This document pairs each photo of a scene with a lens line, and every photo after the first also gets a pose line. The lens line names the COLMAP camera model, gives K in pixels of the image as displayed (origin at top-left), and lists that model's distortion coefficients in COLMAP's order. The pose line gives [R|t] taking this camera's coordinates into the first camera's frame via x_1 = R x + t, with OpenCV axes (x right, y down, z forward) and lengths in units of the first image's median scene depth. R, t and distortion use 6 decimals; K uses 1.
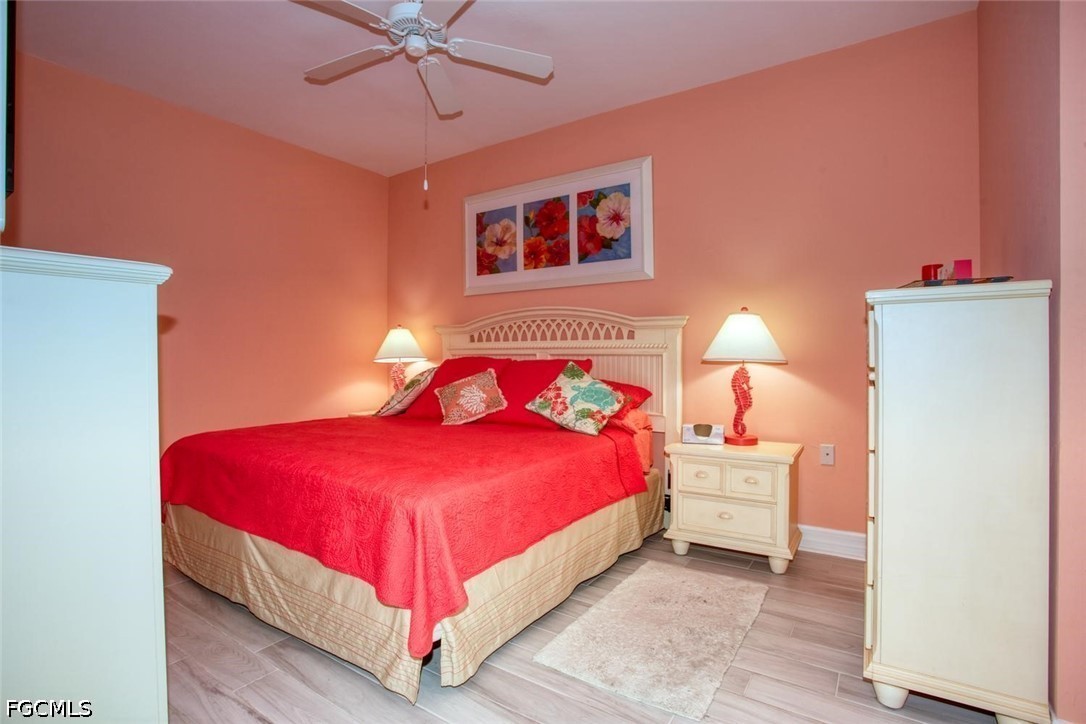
lens RADIAL K [[528.7, 0, 543.0], [0, 528.7, 362.0], [0, 0, 1]] dist [-0.053089, 0.000819]
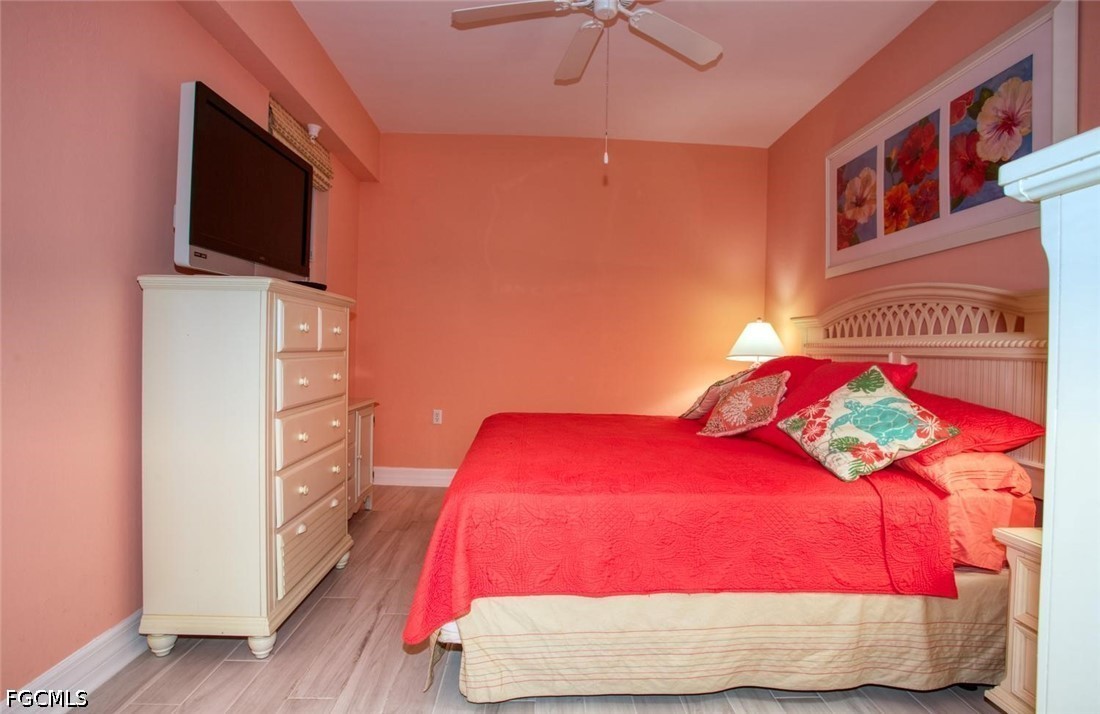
lens RADIAL K [[557.1, 0, 550.0], [0, 557.1, 357.0], [0, 0, 1]] dist [-0.070578, 0.030705]
pose [[0.592082, 0.029052, -0.805354, 0.314200], [-0.038255, 0.999237, 0.007921, -0.001238], [0.804969, 0.026119, 0.592741, 0.239463]]
